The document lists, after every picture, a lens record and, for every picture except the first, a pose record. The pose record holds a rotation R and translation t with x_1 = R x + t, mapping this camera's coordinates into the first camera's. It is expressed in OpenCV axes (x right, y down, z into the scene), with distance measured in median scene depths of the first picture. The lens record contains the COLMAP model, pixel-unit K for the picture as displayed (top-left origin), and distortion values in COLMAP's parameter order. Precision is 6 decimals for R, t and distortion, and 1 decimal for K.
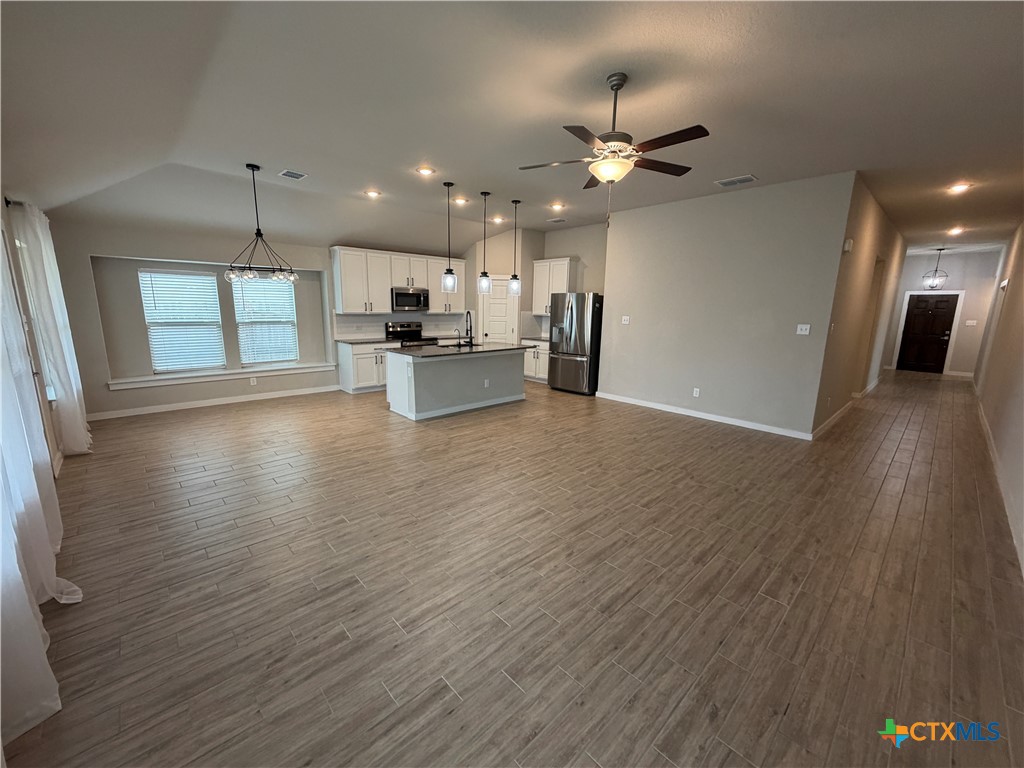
lens RADIAL K [[407.3, 0, 512.0], [0, 407.3, 384.0], [0, 0, 1]] dist [0.000786, -0.000034]
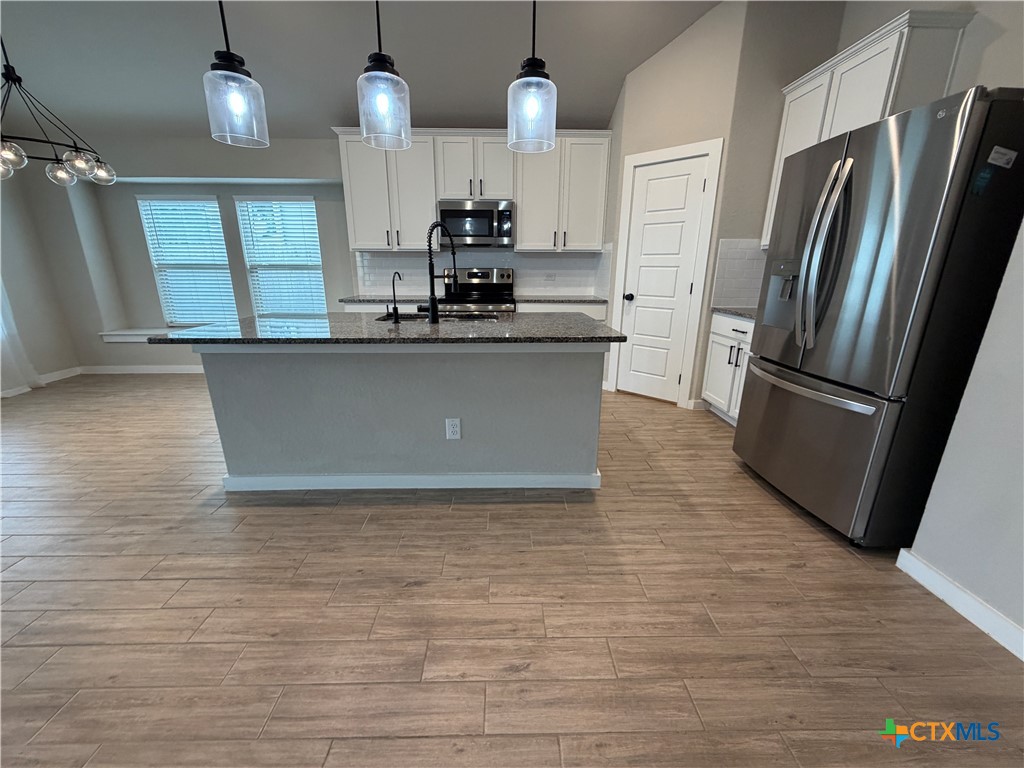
lens RADIAL K [[407.3, 0, 512.0], [0, 407.3, 384.0], [0, 0, 1]] dist [0.000786, -0.000034]
pose [[0.741014, 0.173026, -0.648814, 0.203873], [-0.116681, 0.984711, 0.129341, -0.093909], [0.661274, -0.020139, 0.749874, 0.780787]]
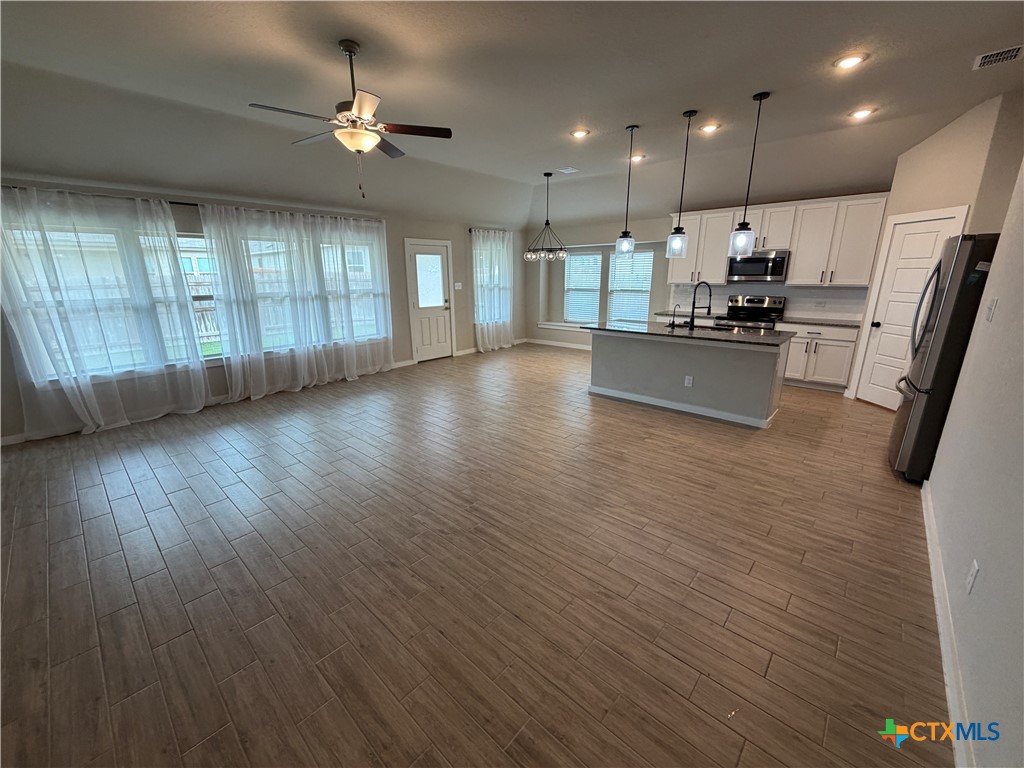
lens RADIAL K [[414.1, 0, 512.0], [0, 414.1, 384.0], [0, 0, 1]] dist [0.003515, 0.000109]
pose [[0.077393, 0.240726, -0.967503, 0.647058], [-0.179740, 0.957882, 0.223955, -0.108434], [0.980665, 0.156566, 0.117401, 0.611434]]
